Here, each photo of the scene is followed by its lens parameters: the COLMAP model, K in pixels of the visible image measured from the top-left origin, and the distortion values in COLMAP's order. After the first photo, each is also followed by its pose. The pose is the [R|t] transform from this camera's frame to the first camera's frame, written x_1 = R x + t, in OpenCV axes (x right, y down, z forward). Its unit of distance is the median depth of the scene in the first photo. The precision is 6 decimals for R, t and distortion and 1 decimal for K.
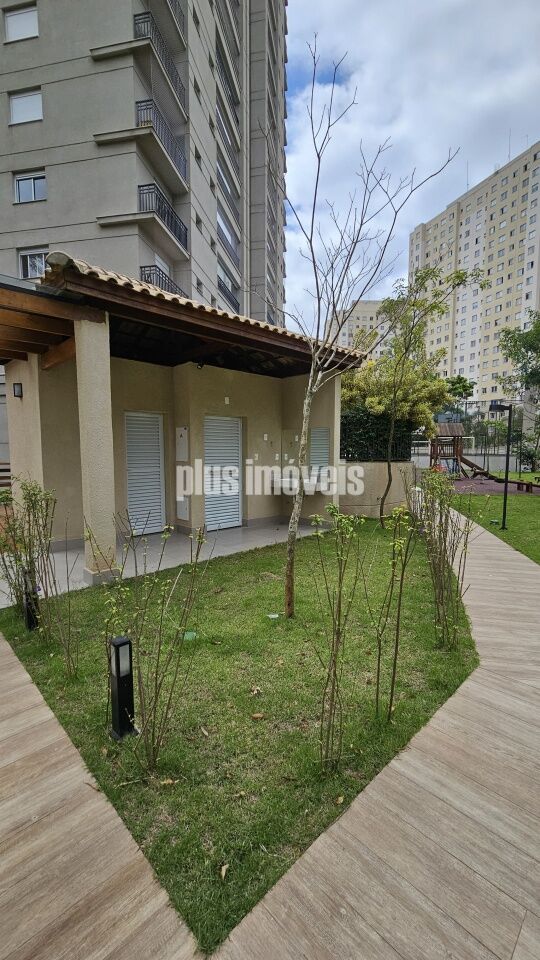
lens RADIAL K [[392.1, 0, 269.8], [0, 392.1, 484.7], [0, 0, 1]] dist [-0.000668, 0.000182]
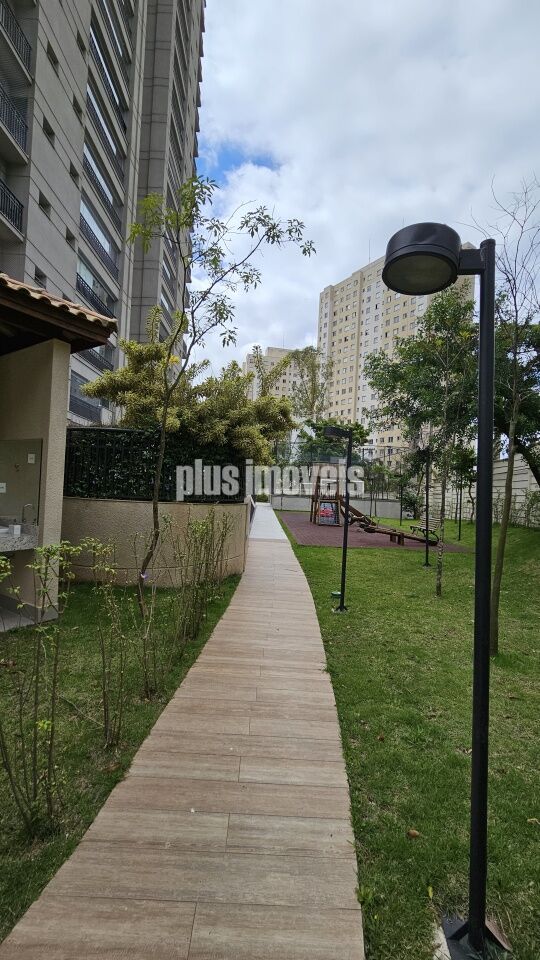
lens RADIAL K [[392.1, 0, 268.3], [0, 392.1, 485.0], [0, 0, 1]] dist [-0.000668, 0.000182]
pose [[0.977870, 0.049774, 0.203206, 0.115394], [-0.029932, 0.994580, -0.099573, -0.009871], [-0.207061, 0.091287, 0.974060, 0.122876]]
